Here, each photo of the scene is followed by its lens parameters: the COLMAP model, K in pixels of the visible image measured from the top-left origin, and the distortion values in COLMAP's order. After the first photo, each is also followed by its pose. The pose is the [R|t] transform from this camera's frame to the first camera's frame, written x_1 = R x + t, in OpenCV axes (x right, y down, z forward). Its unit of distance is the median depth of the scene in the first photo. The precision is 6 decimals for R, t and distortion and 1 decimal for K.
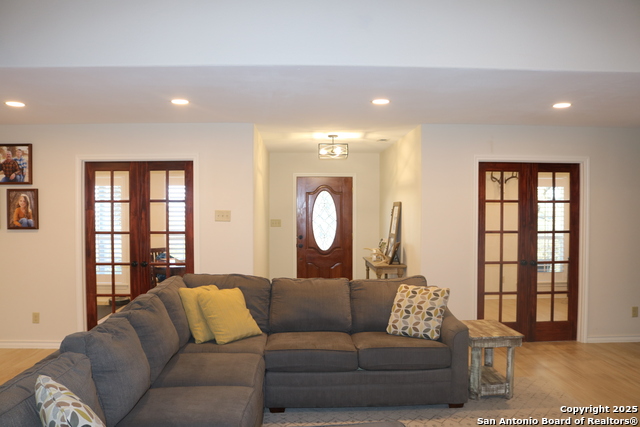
lens RADIAL K [[547.0, 0, 320.0], [0, 547.0, 213.5], [0, 0, 1]] dist [-0.091693, 0.001139]
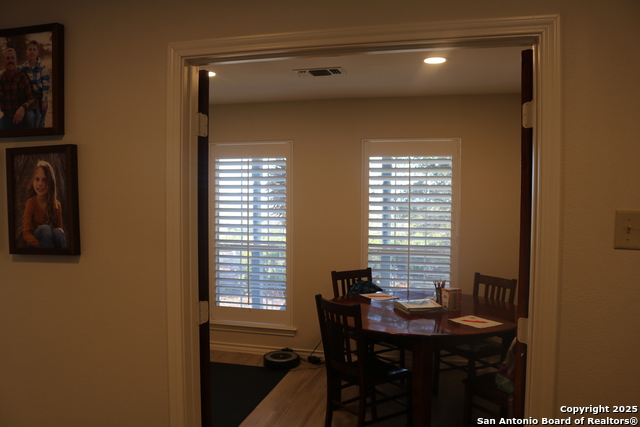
lens RADIAL K [[547.0, 0, 320.0], [0, 547.0, 213.5], [0, 0, 1]] dist [-0.091693, 0.001139]
pose [[0.958326, 0.013972, -0.285335, -0.263098], [-0.009743, 0.999821, 0.016236, -0.007355], [0.285510, -0.012779, 0.958290, 0.695184]]
